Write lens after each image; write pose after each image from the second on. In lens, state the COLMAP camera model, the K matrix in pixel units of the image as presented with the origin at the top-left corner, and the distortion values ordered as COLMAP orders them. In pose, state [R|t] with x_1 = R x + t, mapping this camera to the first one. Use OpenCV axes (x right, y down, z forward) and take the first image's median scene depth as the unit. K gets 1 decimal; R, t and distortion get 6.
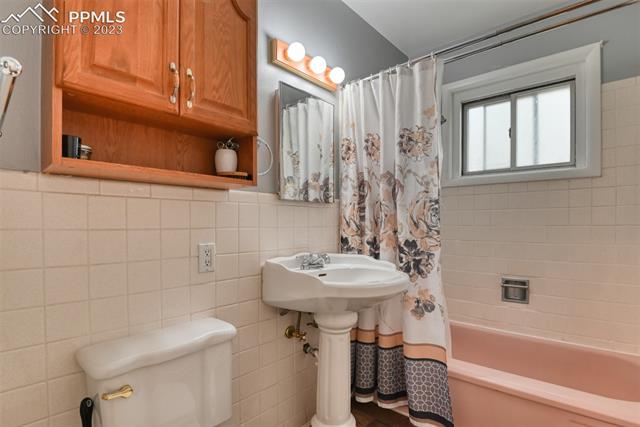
lens RADIAL K [[311.8, 0, 321.8], [0, 311.8, 217.3], [0, 0, 1]] dist [-0.030233, -0.000600]
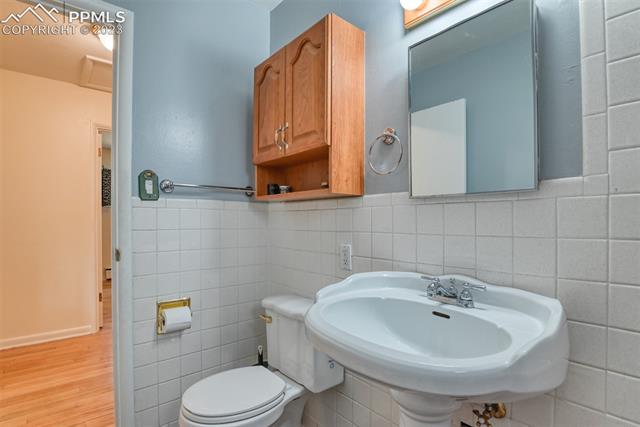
lens RADIAL K [[311.8, 0, 321.8], [0, 311.8, 217.3], [0, 0, 1]] dist [-0.030233, -0.000600]
pose [[-0.129939, -0.013066, -0.991436, 0.946975], [0.016773, 0.999741, -0.015374, -0.002910], [0.991380, -0.018628, -0.129686, 1.255606]]
